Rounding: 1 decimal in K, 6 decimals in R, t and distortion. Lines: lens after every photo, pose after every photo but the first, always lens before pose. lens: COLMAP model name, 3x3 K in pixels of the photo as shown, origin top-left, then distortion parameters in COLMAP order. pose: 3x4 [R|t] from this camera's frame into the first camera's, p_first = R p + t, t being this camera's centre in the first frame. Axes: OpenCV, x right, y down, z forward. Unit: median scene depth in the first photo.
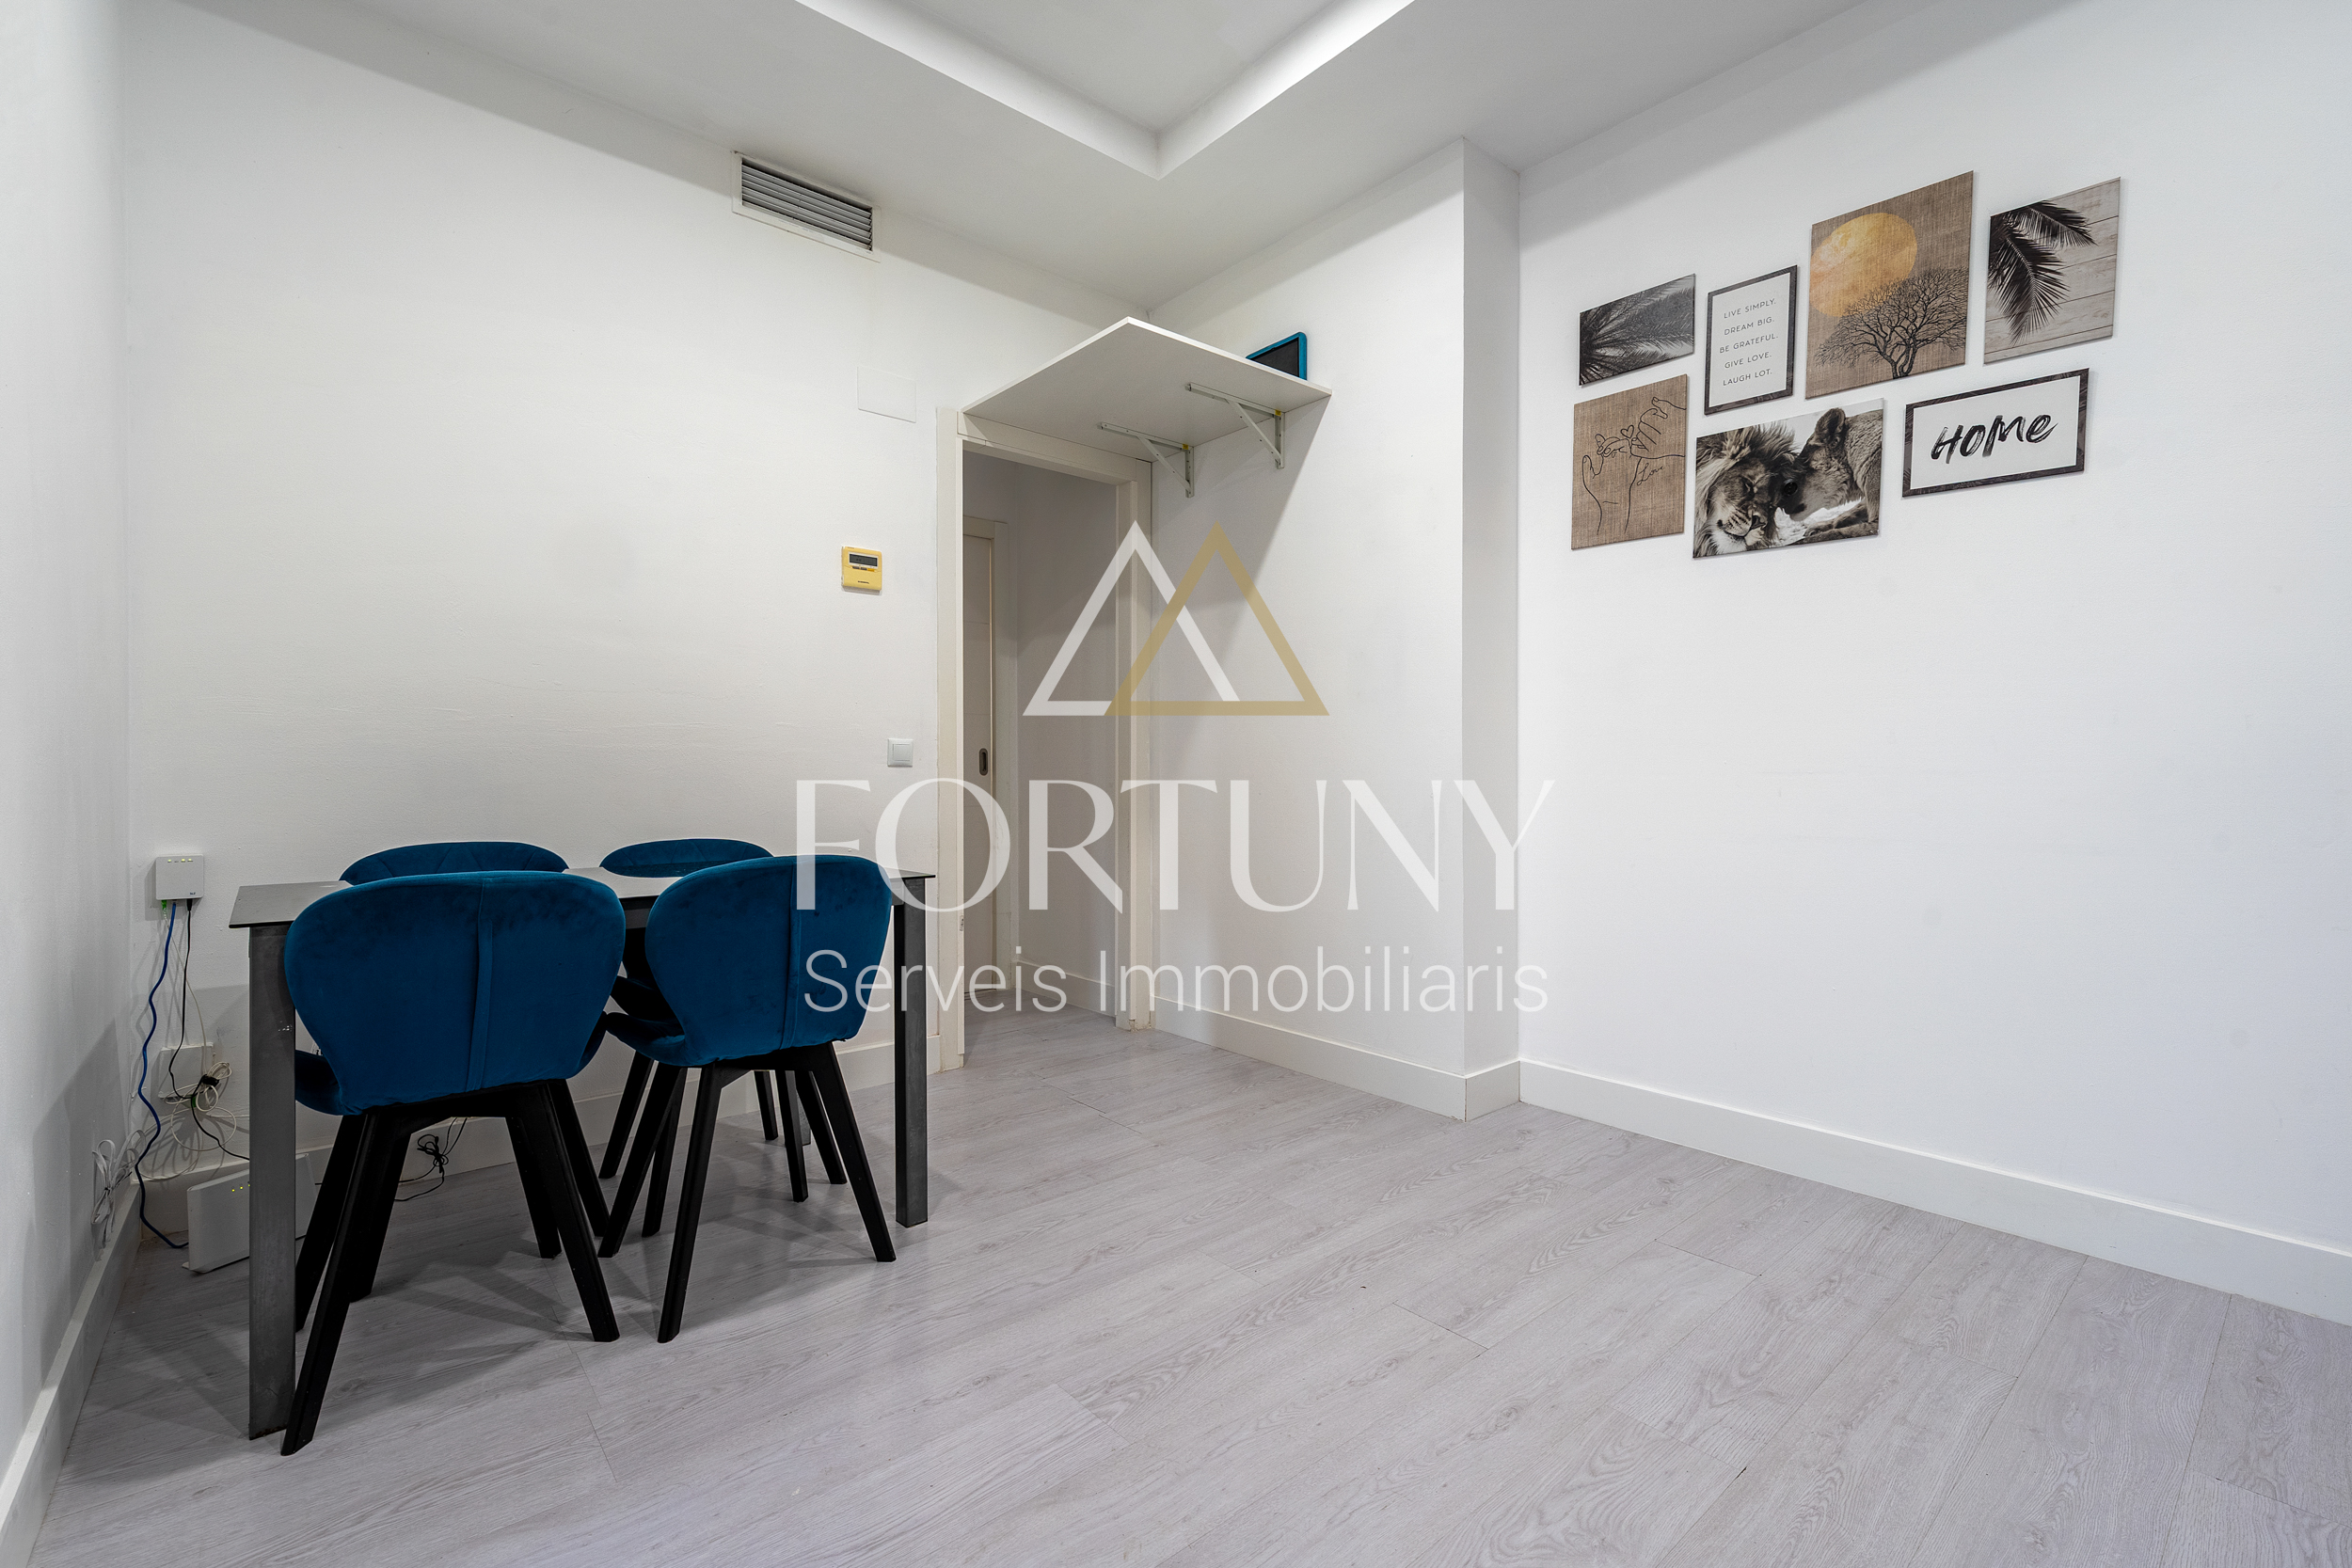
lens RADIAL K [[1008.4, 0, 1176.0], [0, 1008.4, 784.0], [0, 0, 1]] dist [0.000663, 0.000034]
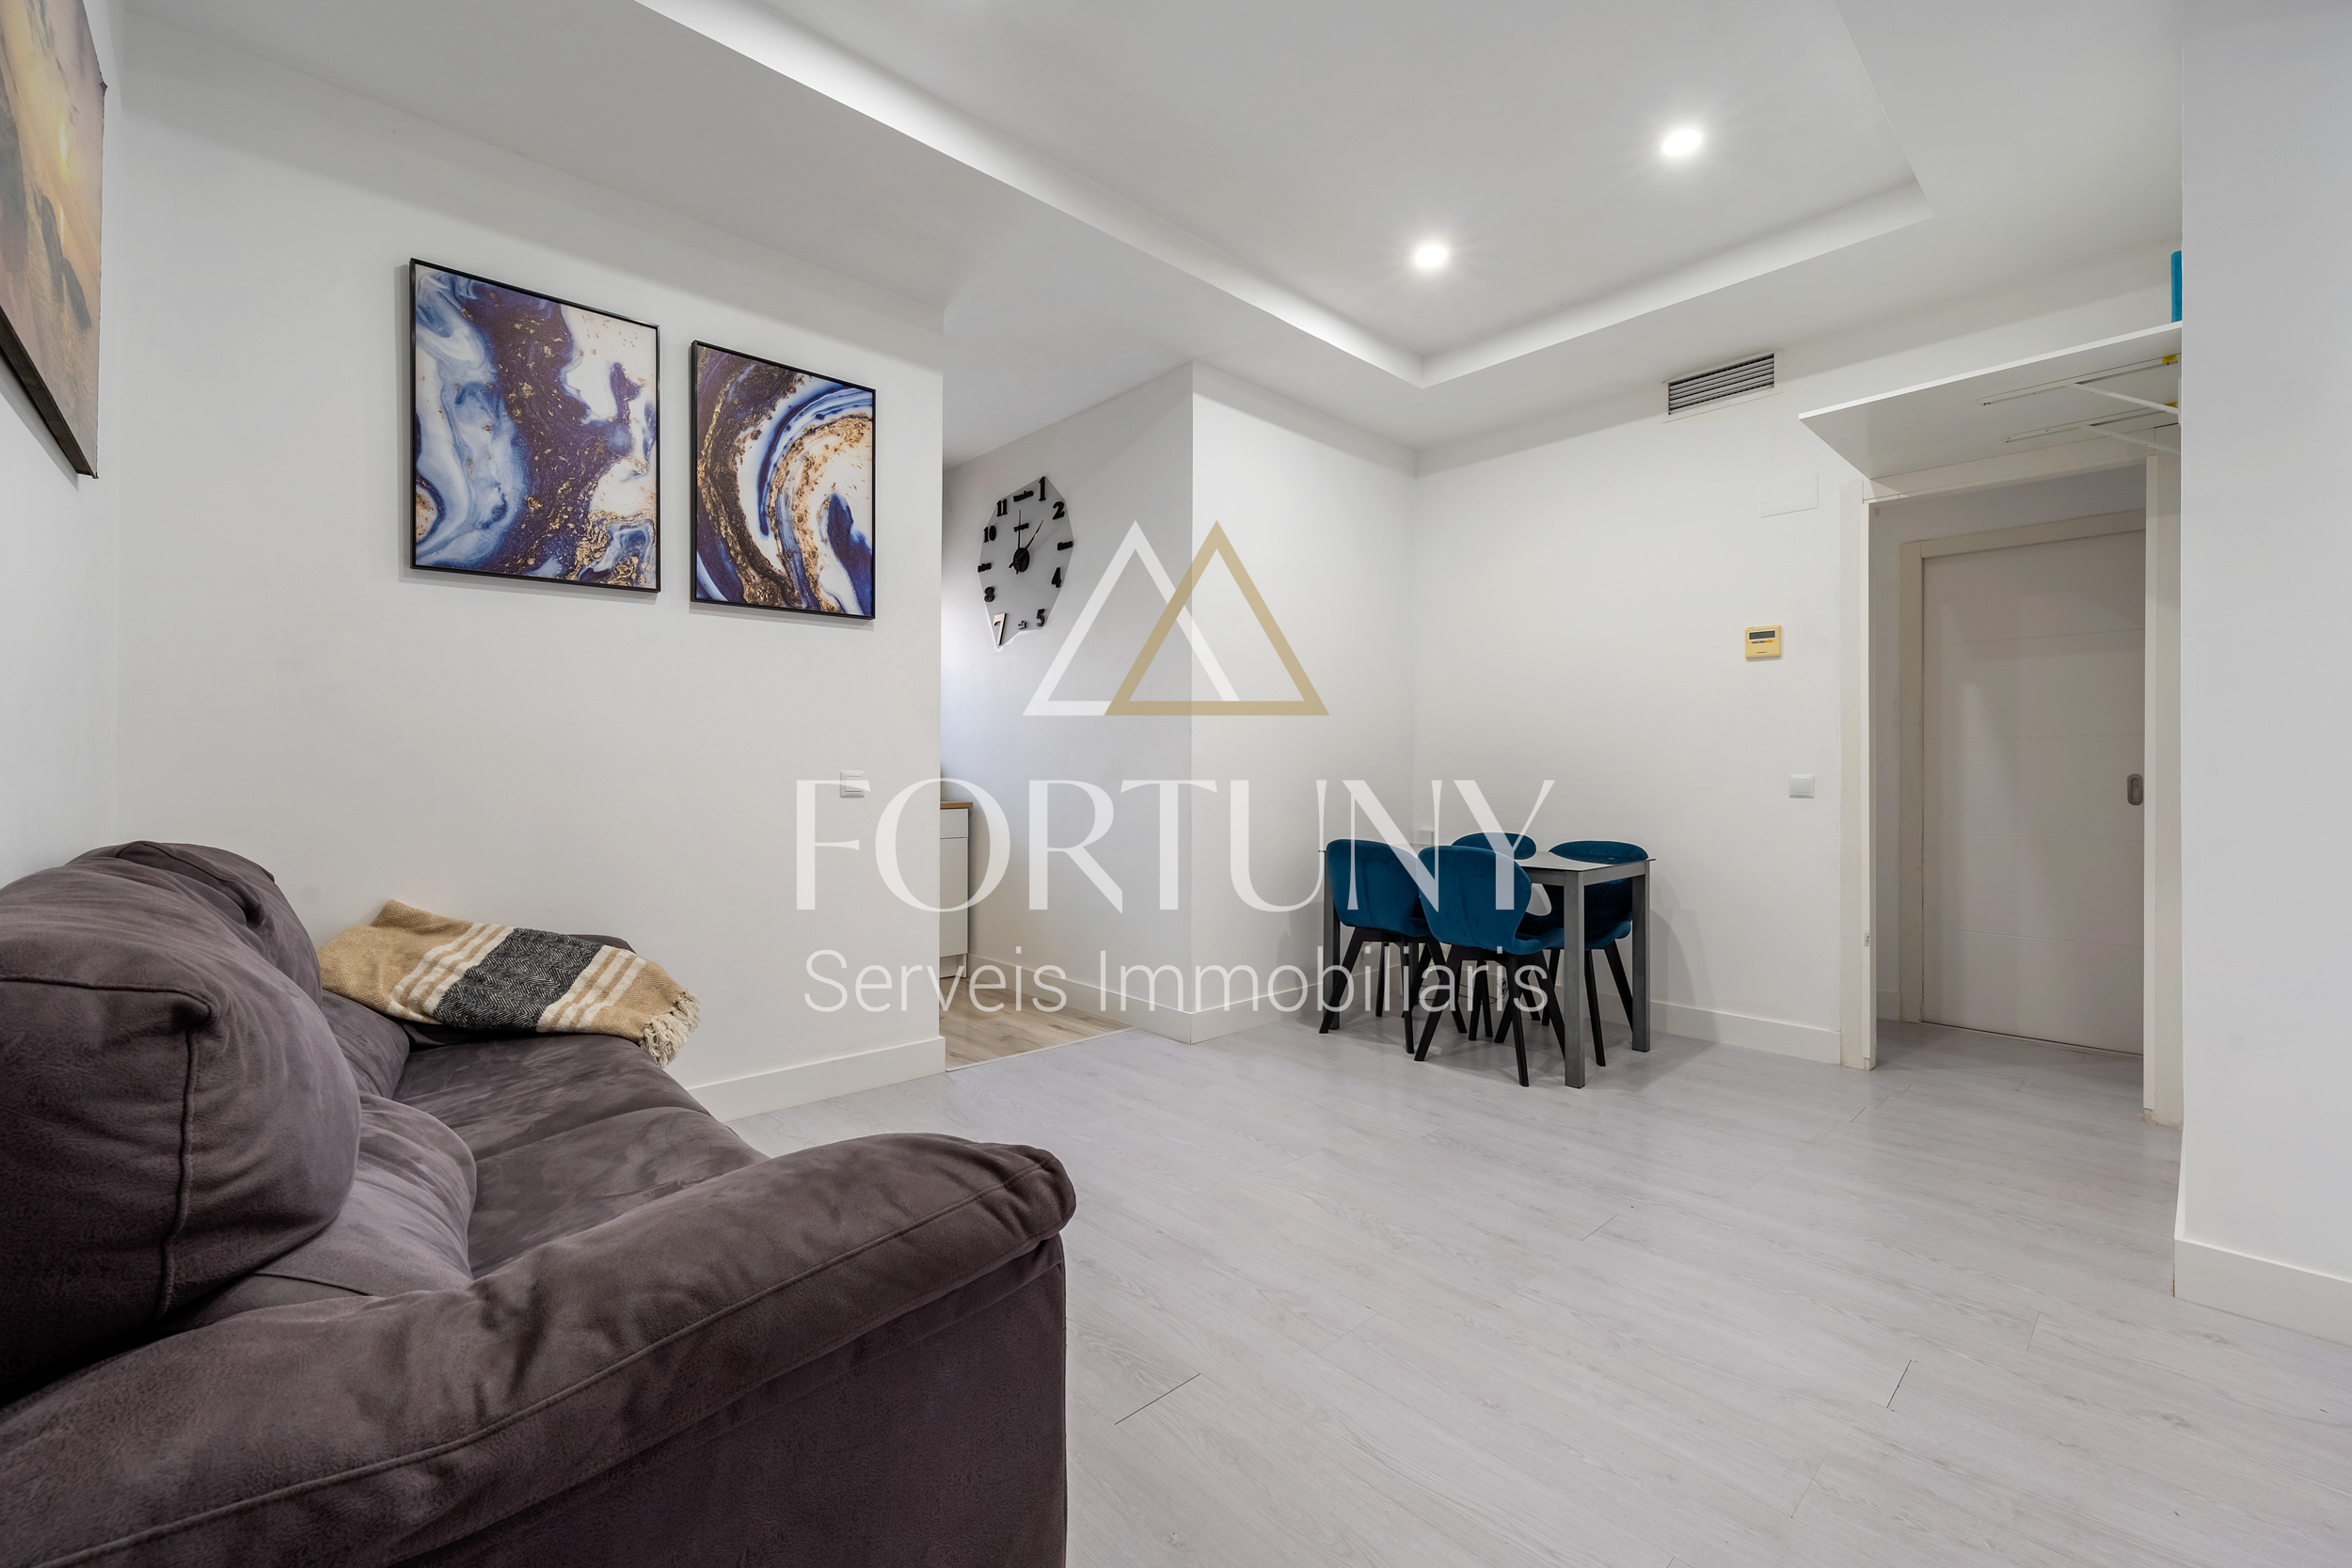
lens RADIAL K [[966.7, 0, 1176.0], [0, 966.7, 784.0], [0, 0, 1]] dist [0.000036, 0.000021]
pose [[0.035124, 0.005505, -0.999368, 1.071762], [-0.013706, 0.999893, 0.005026, -0.036654], [0.999289, 0.013521, 0.035196, 0.269306]]
